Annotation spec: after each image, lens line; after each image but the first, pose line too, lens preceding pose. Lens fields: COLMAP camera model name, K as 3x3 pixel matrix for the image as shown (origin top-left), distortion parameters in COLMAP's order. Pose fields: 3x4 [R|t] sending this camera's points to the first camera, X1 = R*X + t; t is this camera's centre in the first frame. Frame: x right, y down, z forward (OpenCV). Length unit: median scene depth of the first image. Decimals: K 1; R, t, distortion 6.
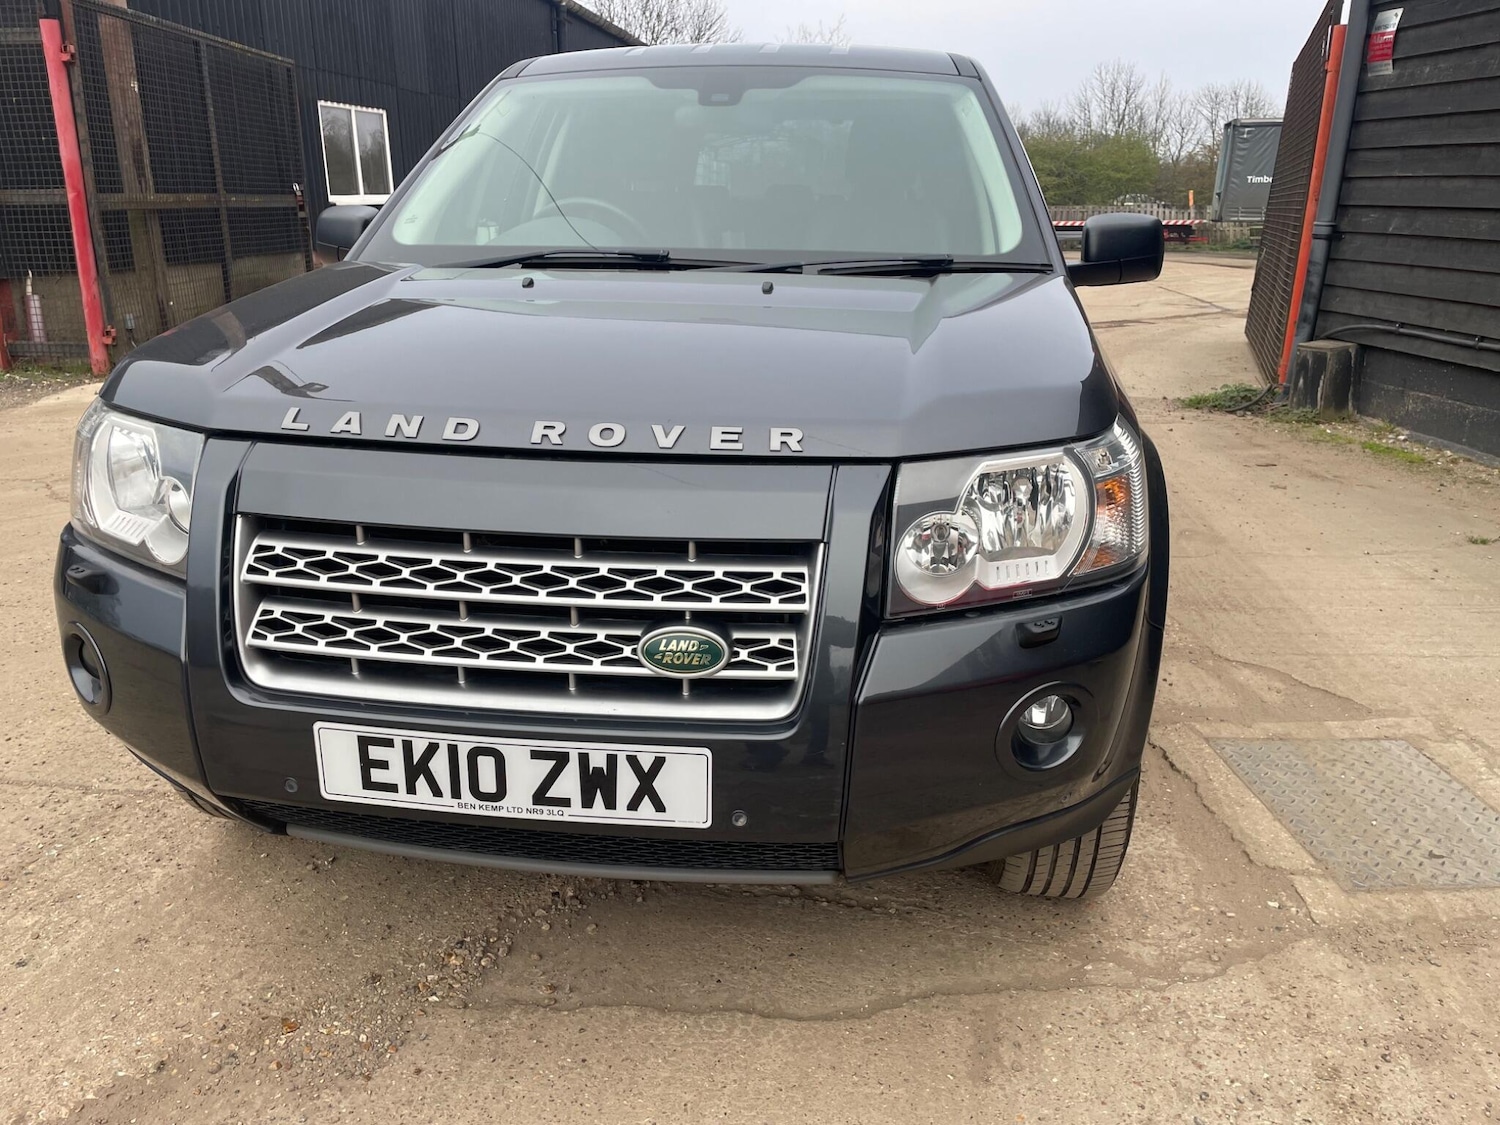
lens RADIAL K [[1130.5, 0, 742.5], [0, 1130.5, 569.0], [0, 0, 1]] dist [0.099363, -0.126168]
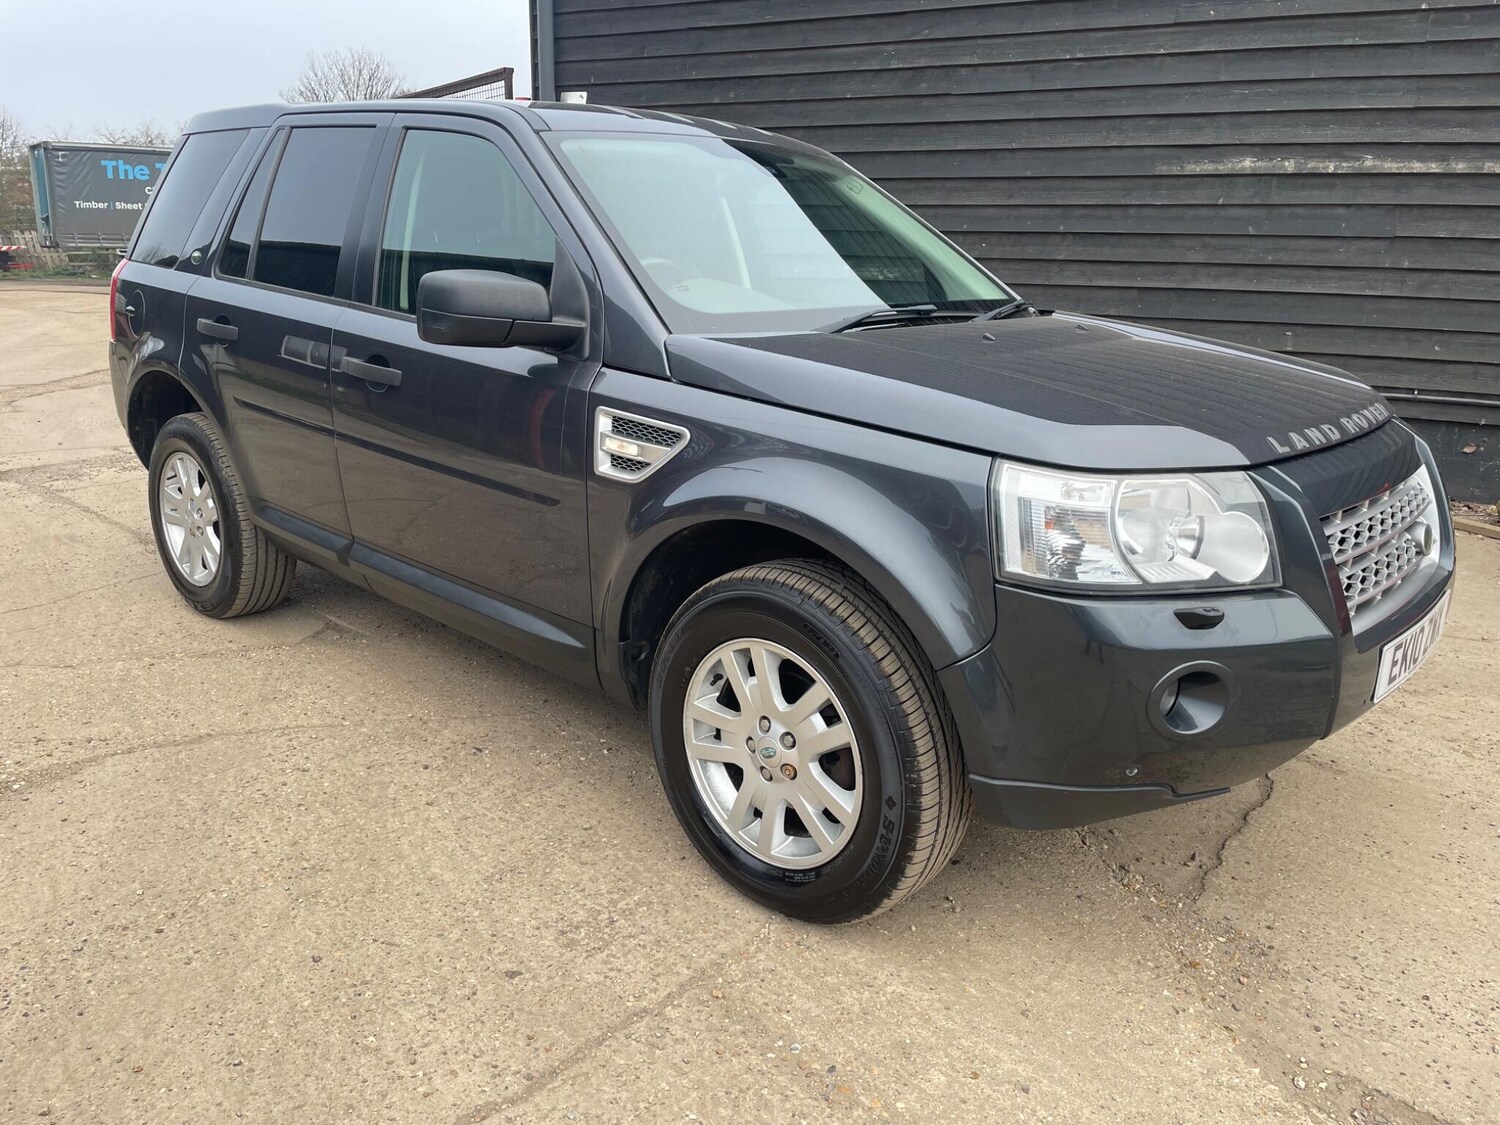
lens RADIAL K [[1126.1, 0, 745.9], [0, 1126.1, 556.6], [0, 0, 1]] dist [0.097826, -0.123127]
pose [[0.561030, -0.219718, 0.798104, -0.984734], [0.241852, 0.965571, 0.095811, -0.153534], [-0.791677, 0.139270, 0.594854, 0.395924]]
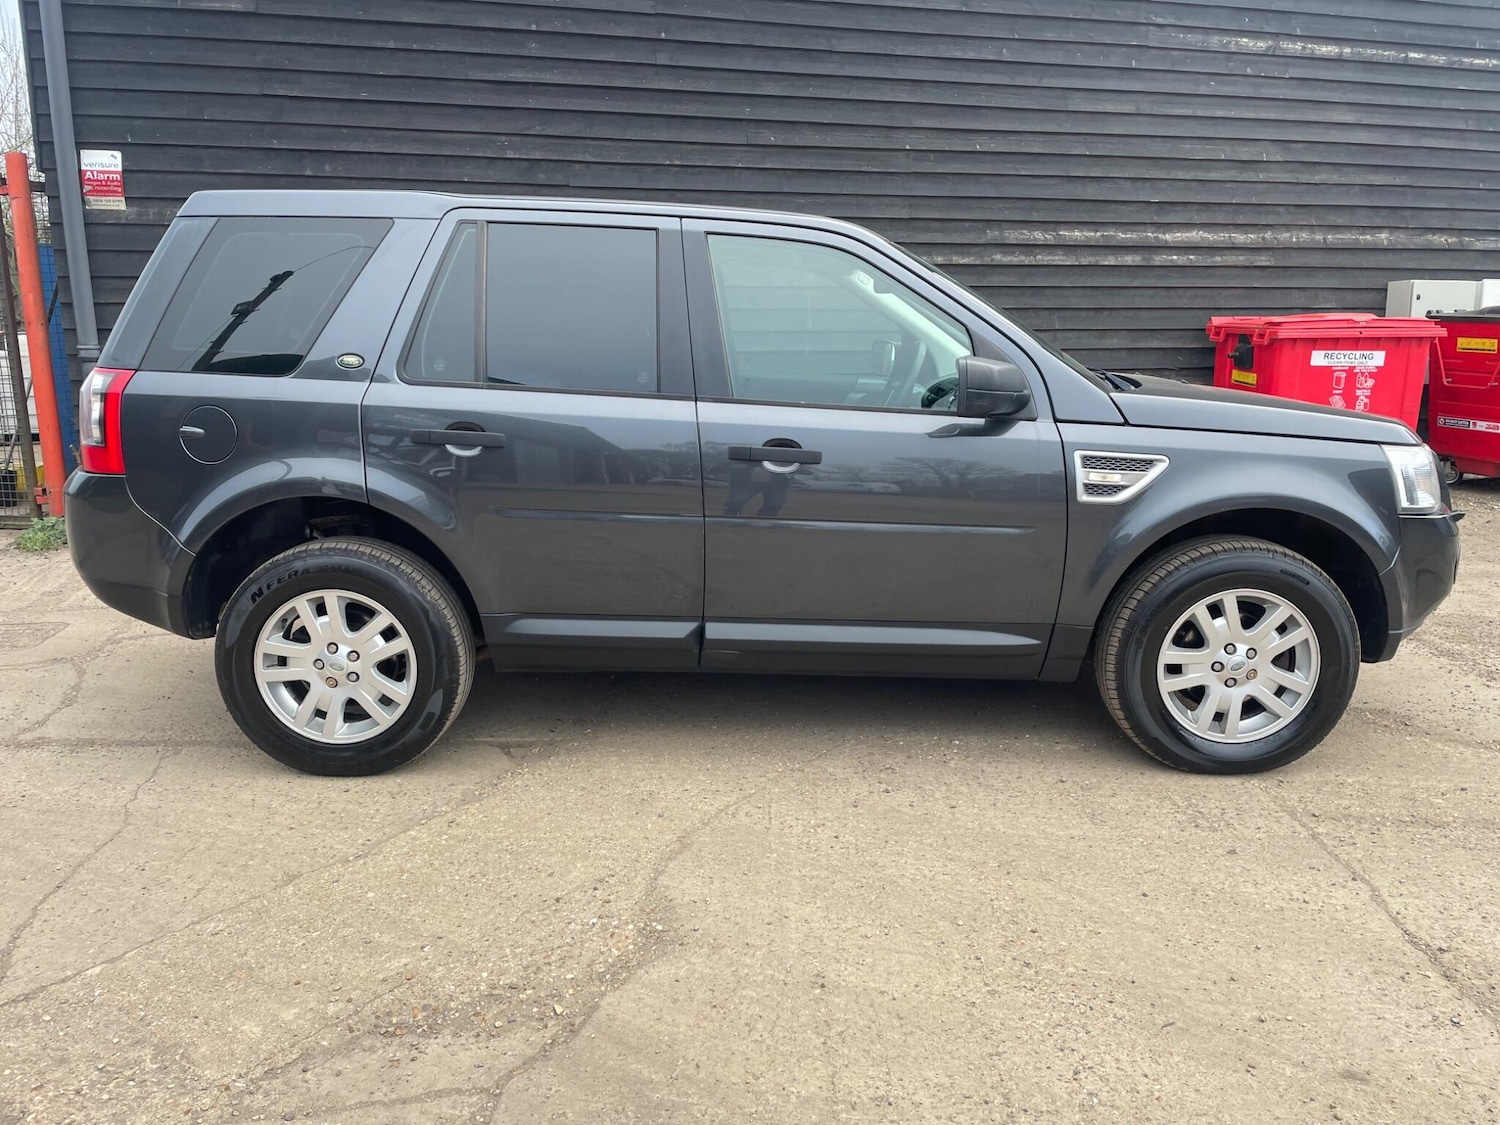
lens RADIAL K [[1126.4, 0, 759.1], [0, 1126.4, 549.7], [0, 0, 1]] dist [0.099836, -0.126225]
pose [[-0.147242, -0.211716, 0.966176, -1.413319], [0.305595, 0.919293, 0.248015, -0.493481], [-0.940708, 0.331777, -0.070659, 1.378872]]
